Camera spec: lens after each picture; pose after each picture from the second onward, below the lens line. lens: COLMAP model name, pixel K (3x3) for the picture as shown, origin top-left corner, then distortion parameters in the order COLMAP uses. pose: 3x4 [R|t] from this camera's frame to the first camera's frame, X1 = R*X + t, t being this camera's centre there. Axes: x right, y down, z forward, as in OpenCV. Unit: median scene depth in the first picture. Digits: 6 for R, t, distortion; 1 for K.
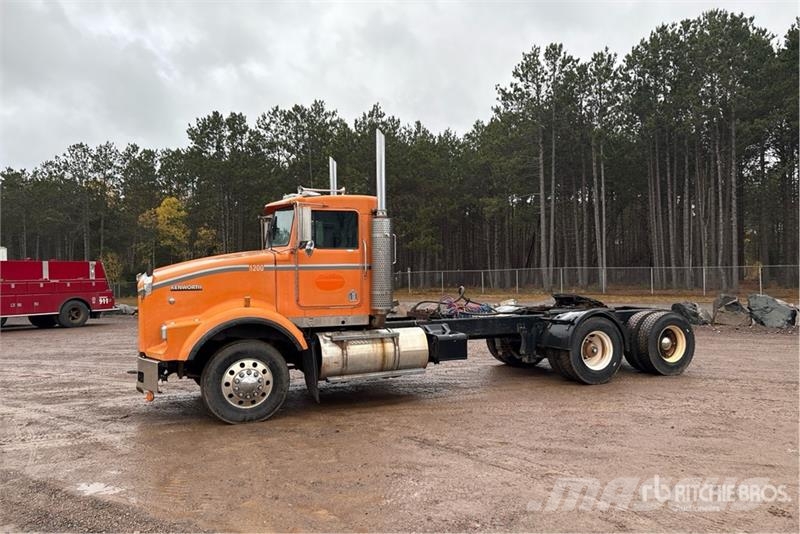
lens RADIAL K [[599.2, 0, 412.9], [0, 599.2, 270.2], [0, 0, 1]] dist [0.032650, -0.008484]
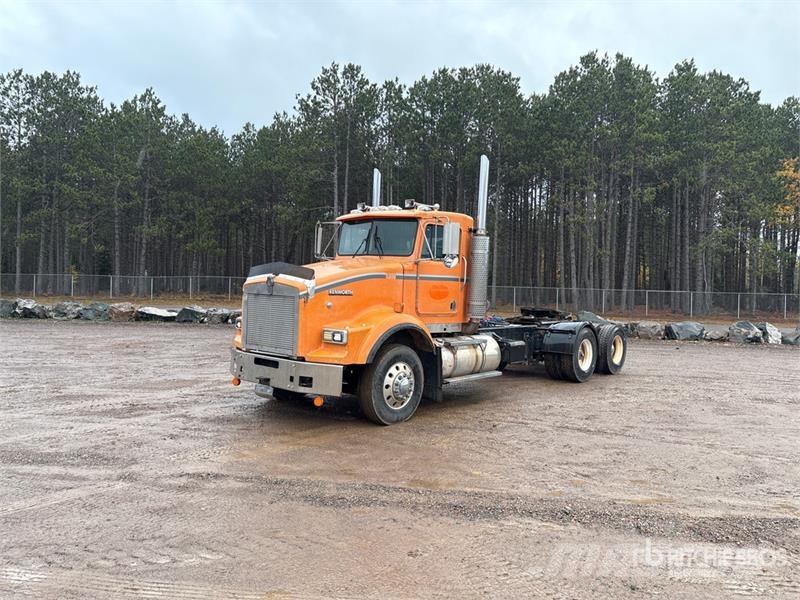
lens RADIAL K [[597.7, 0, 398.7], [0, 597.7, 300.3], [0, 0, 1]] dist [0.040101, -0.050513]
pose [[0.906103, 0.035393, 0.421574, -0.526994], [-0.050109, 0.998458, 0.023876, 0.010125], [-0.420079, -0.042759, 0.906480, 0.040526]]
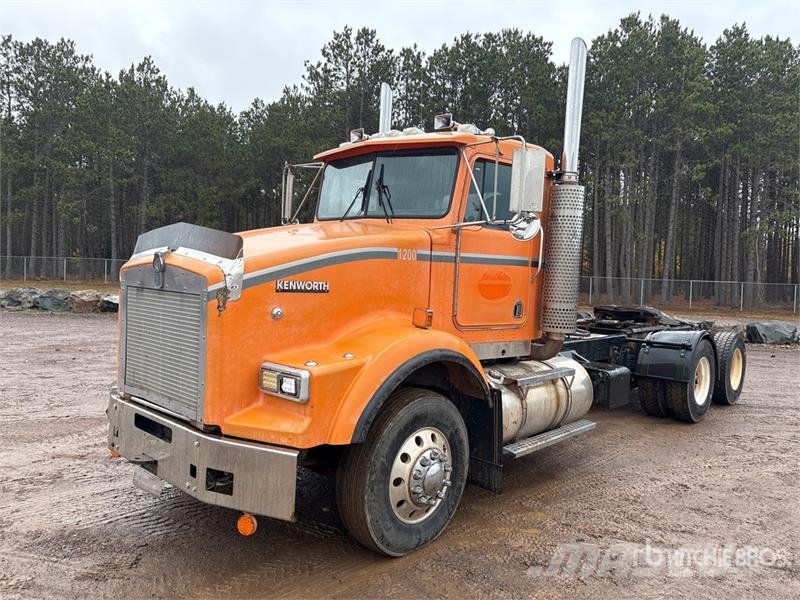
lens RADIAL K [[597.7, 0, 399.9], [0, 597.7, 300.7], [0, 0, 1]] dist [0.040101, -0.050513]
pose [[0.915539, 0.035187, 0.400687, -0.369388], [-0.059245, 0.997098, 0.047807, 0.009767], [-0.397842, -0.067508, 0.914967, 0.393892]]
